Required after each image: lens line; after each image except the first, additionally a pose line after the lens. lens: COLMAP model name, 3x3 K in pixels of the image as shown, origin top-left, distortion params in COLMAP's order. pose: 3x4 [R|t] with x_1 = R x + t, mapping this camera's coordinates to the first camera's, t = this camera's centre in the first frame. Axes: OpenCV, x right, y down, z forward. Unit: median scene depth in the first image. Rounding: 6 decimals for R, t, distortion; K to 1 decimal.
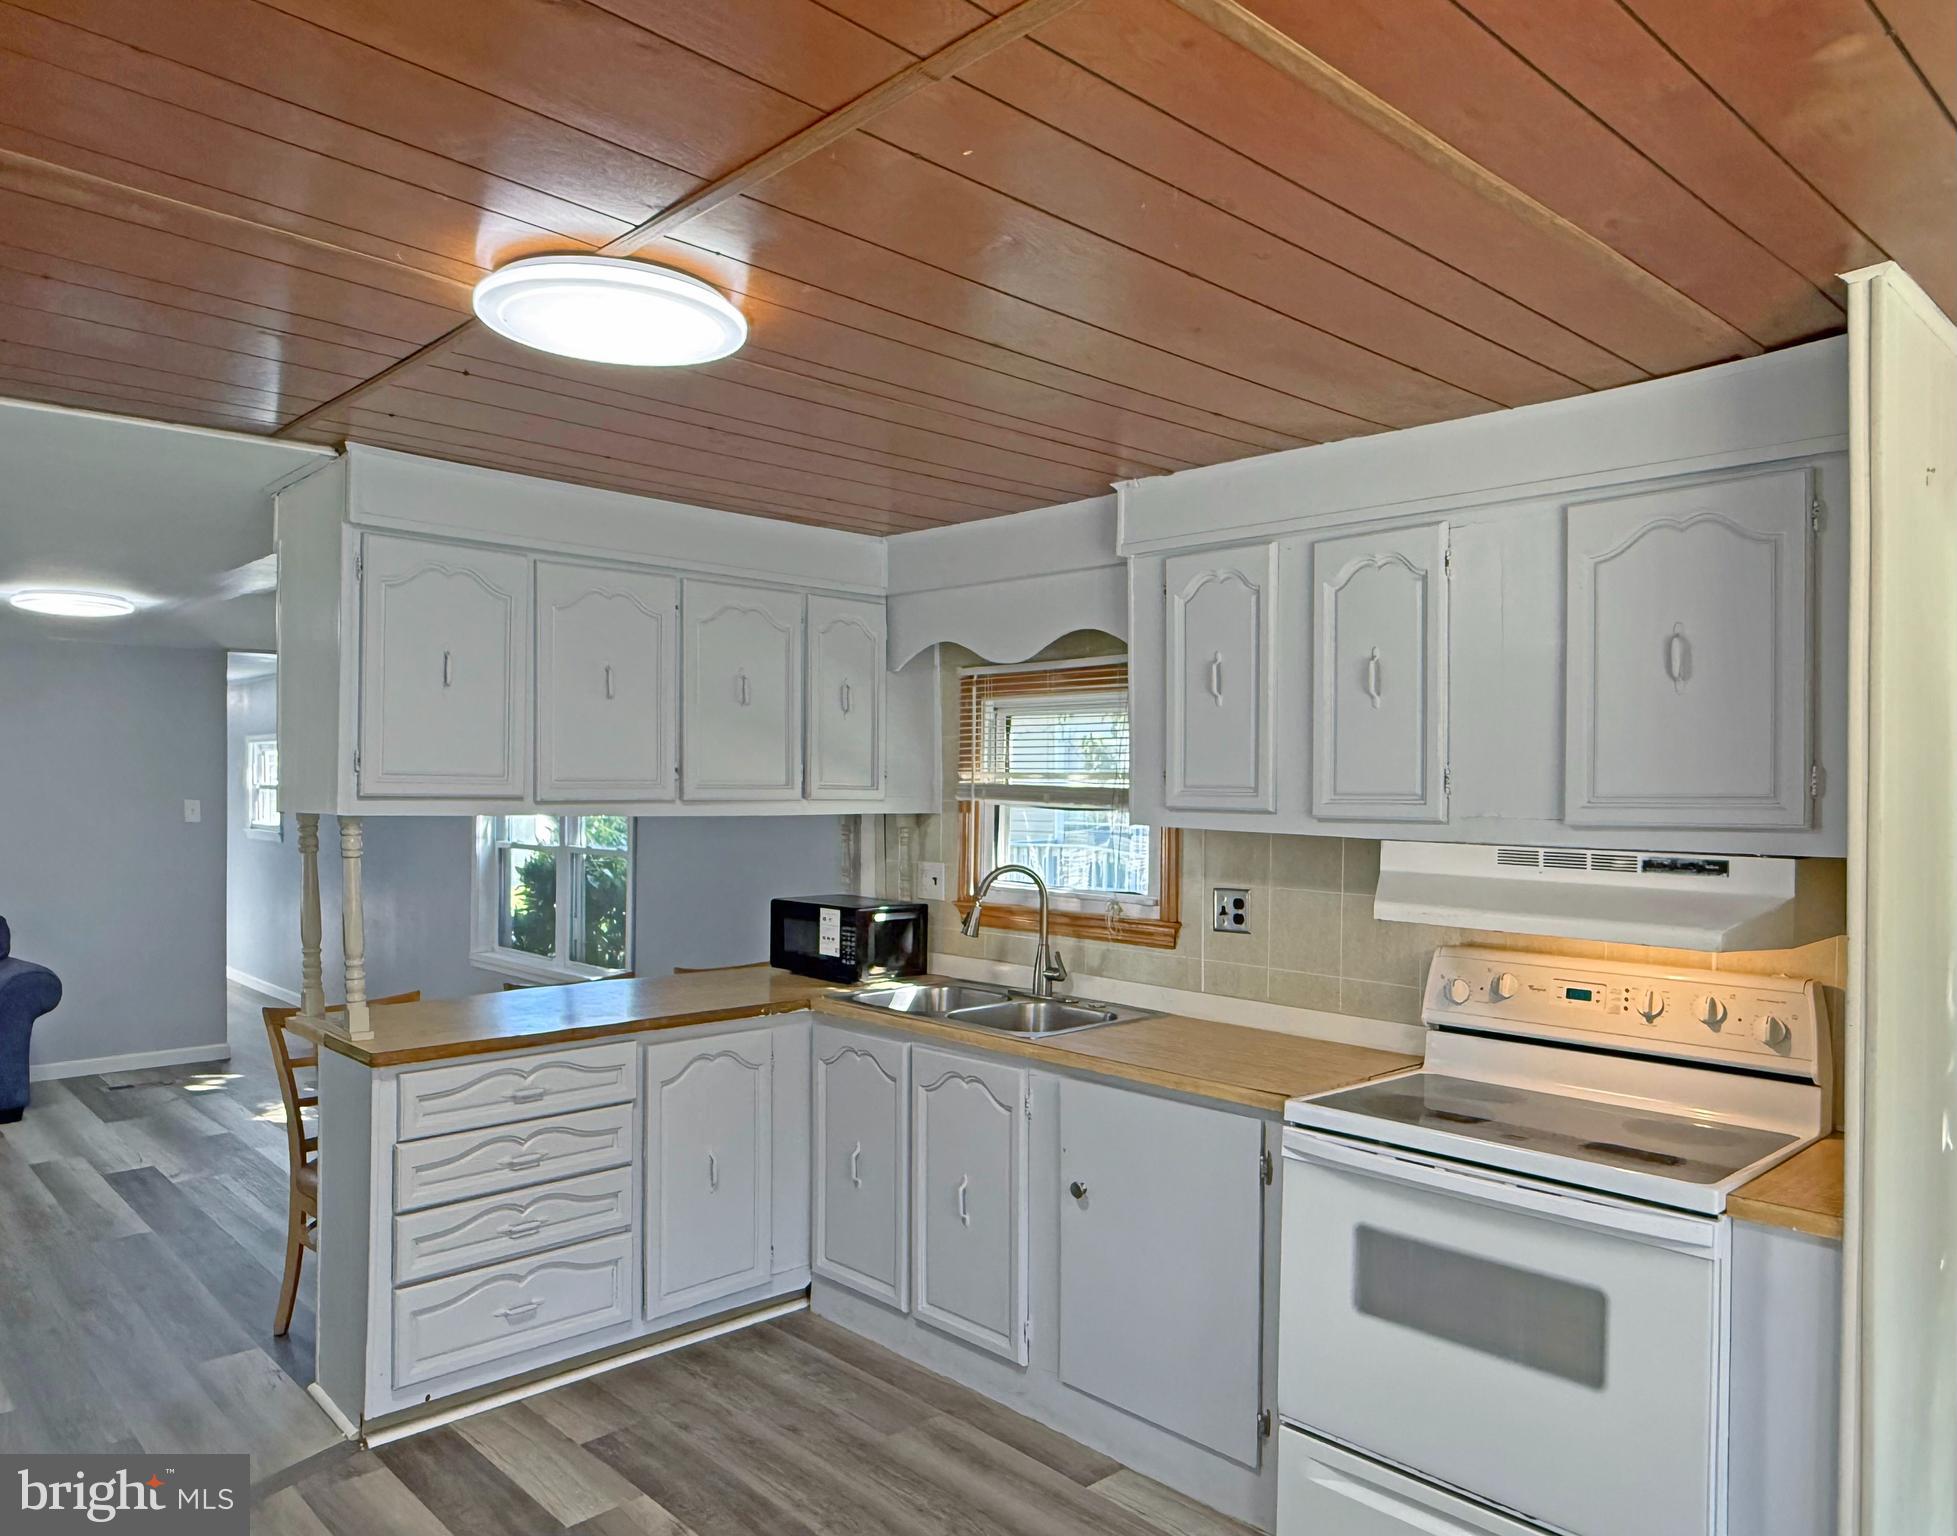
lens RADIAL K [[1312.2, 0, 978.5], [0, 1312.2, 768.0], [0, 0, 1]] dist [-0.031393, 0.001060]
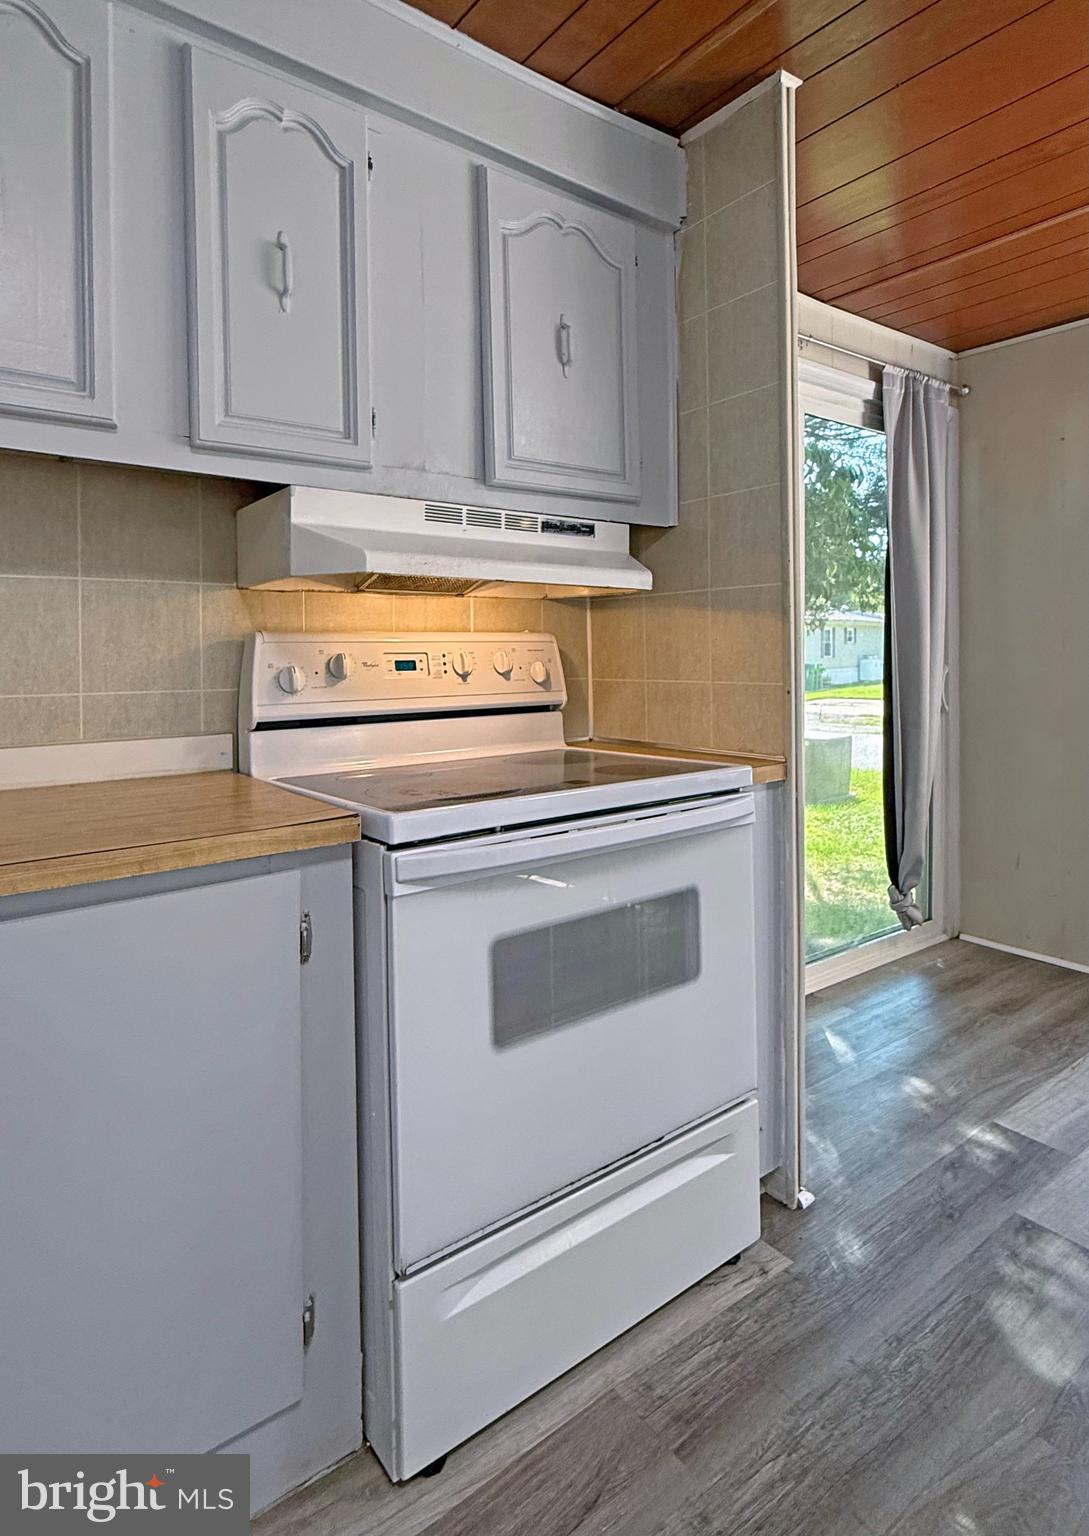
lens RADIAL K [[817.7, 0, 542.7], [0, 817.7, 655.9], [0, 0, 1]] dist [-0.001164, -0.000168]
pose [[0.134219, -0.028967, 0.990528, -0.174662], [-0.002784, 0.999558, 0.029608, 0.156447], [-0.990948, -0.006732, 0.134079, 0.857978]]
